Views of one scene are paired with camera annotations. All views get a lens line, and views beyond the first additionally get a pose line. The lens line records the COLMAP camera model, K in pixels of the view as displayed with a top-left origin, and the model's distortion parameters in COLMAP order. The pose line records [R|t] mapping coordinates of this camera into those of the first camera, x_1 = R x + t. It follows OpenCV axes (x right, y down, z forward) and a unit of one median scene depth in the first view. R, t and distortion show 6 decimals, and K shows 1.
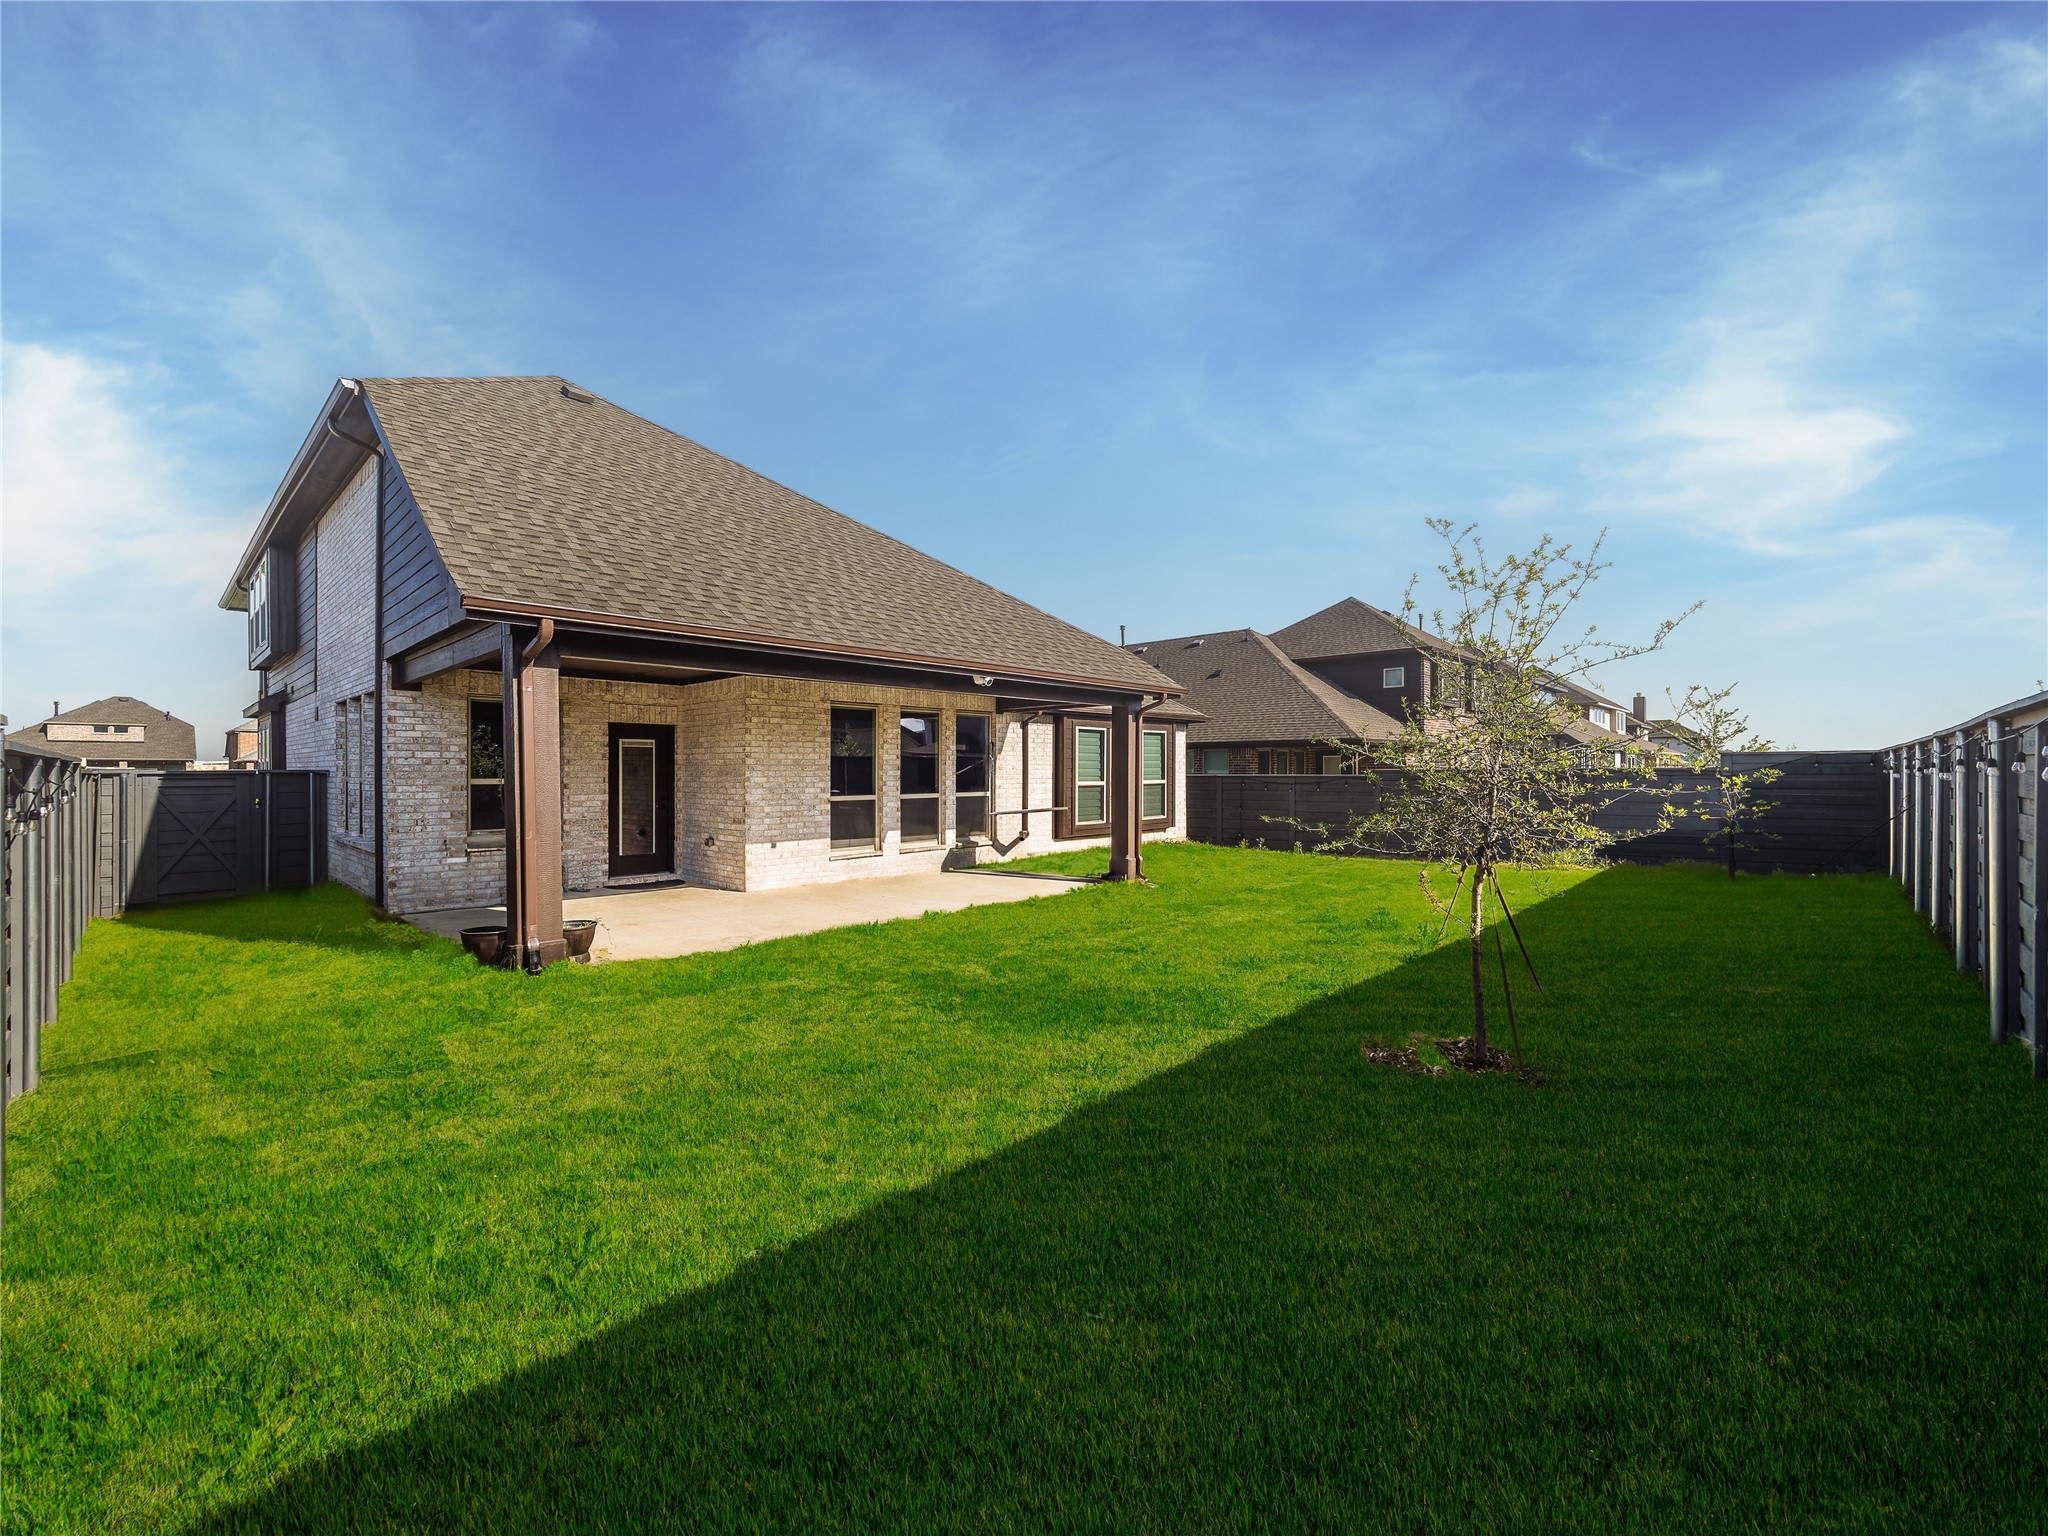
lens RADIAL K [[882.5, 0, 1024.0], [0, 882.5, 768.0], [0, 0, 1]] dist [0.045684, -0.014507]
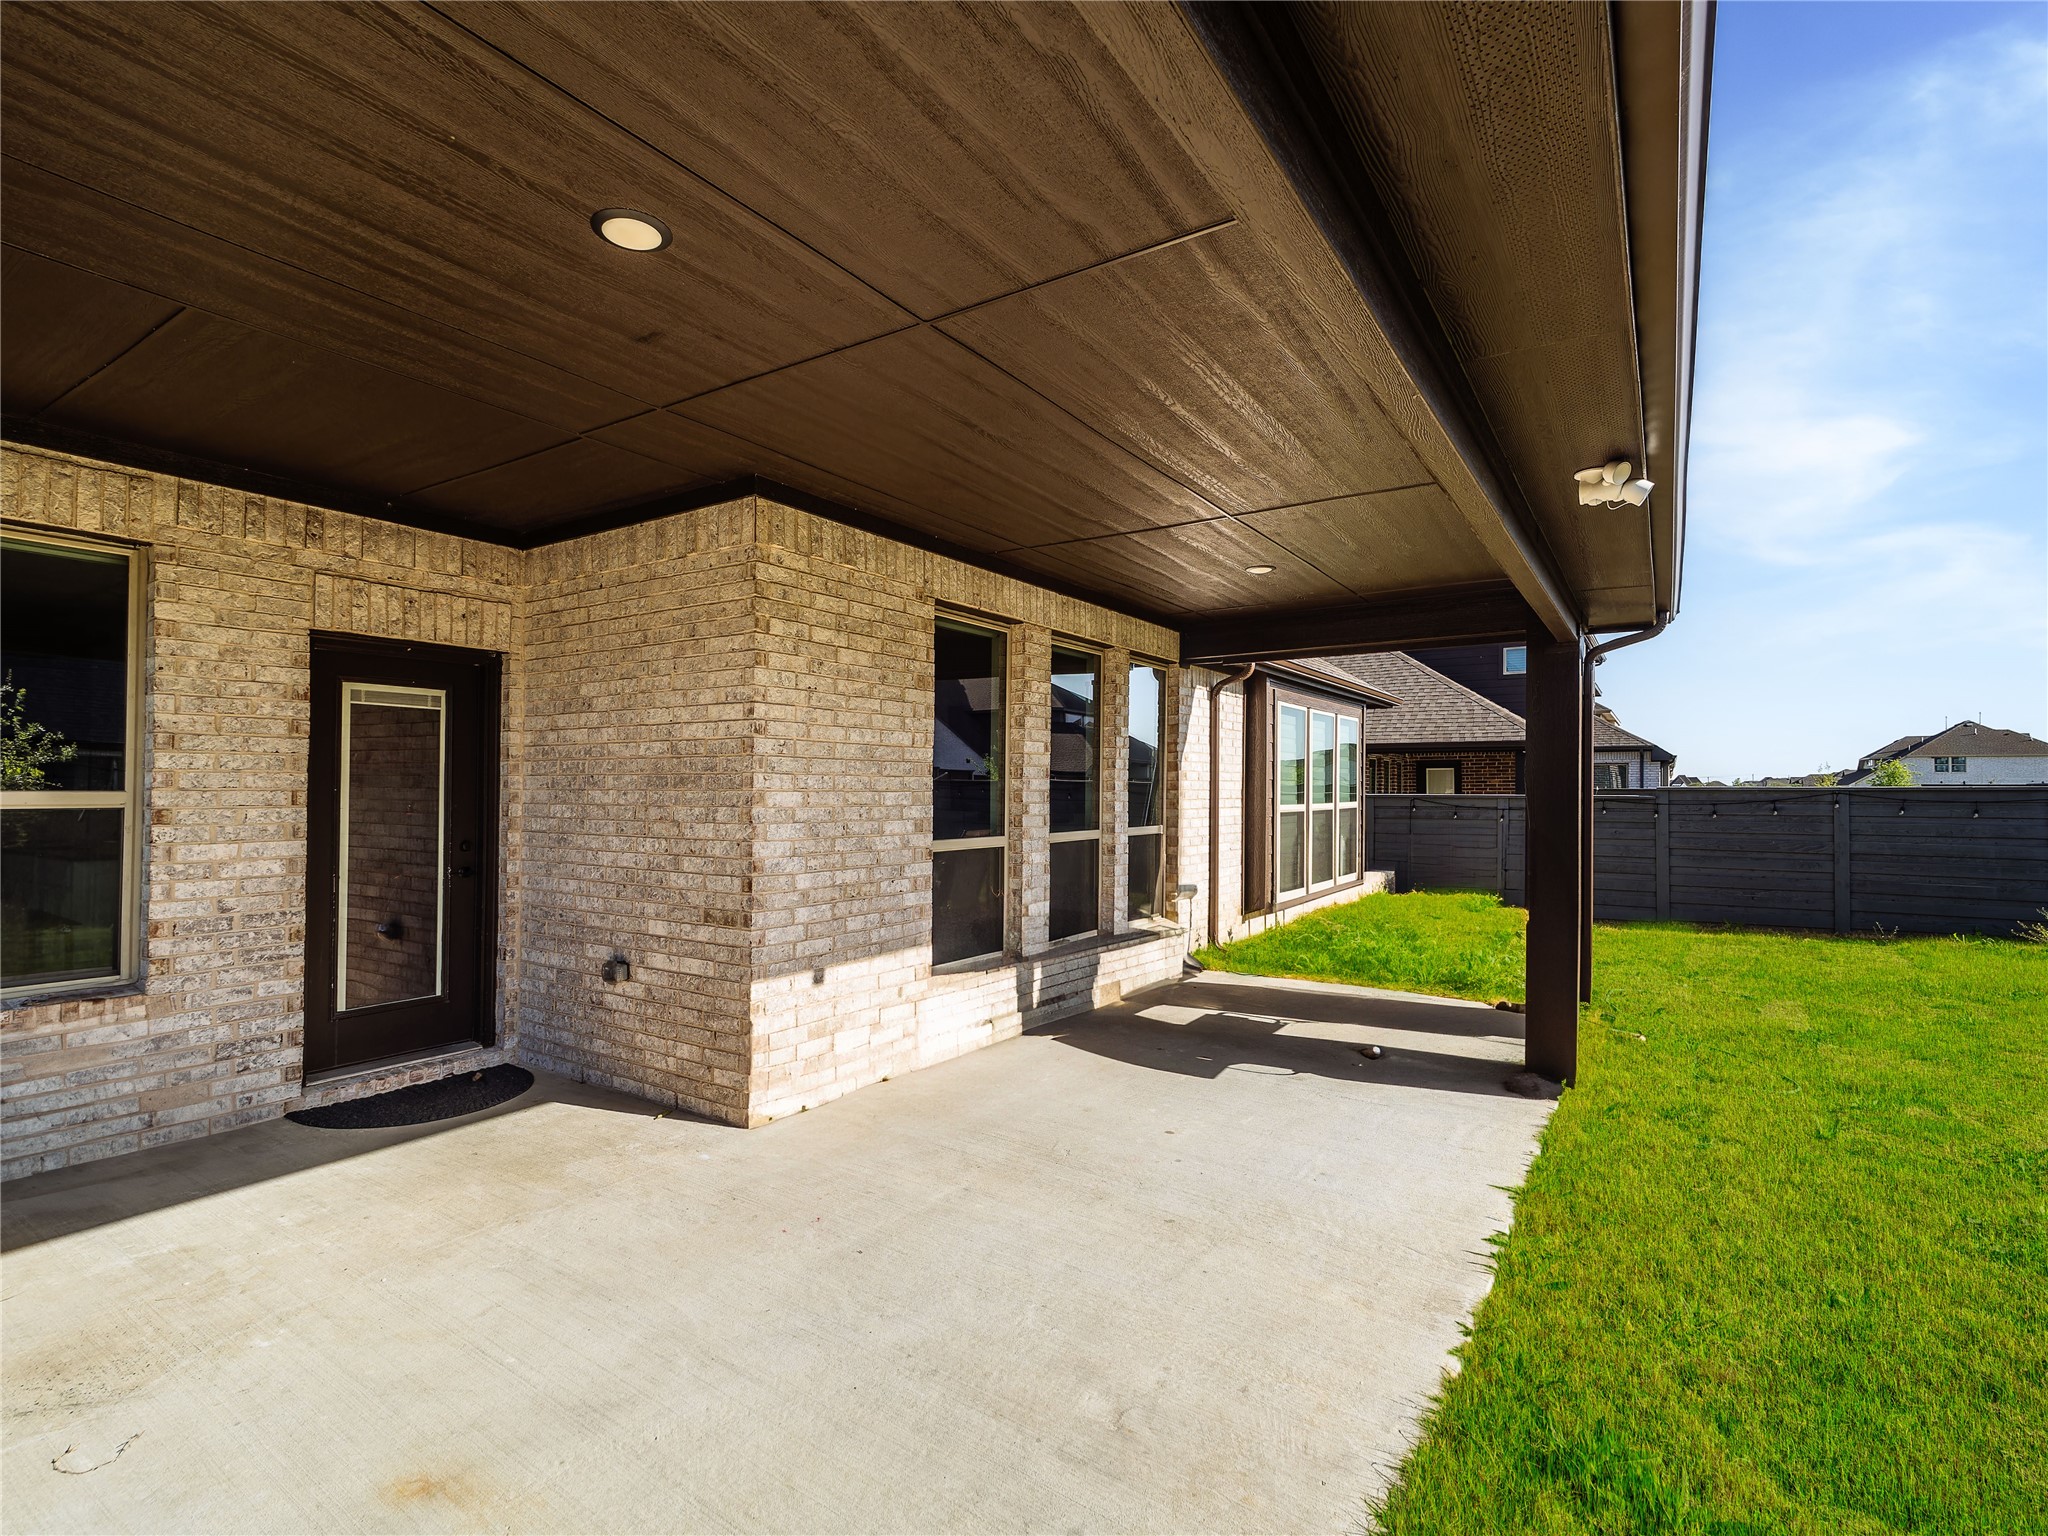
lens RADIAL K [[1006.6, 0, 1024.0], [0, 1006.6, 768.0], [0, 0, 1]] dist [0.045492, -0.027569]
pose [[0.982982, 0.010115, 0.183423, -0.260173], [-0.007025, 0.999822, -0.017487, 0.006867], [-0.183567, 0.015901, 0.982879, 0.546714]]
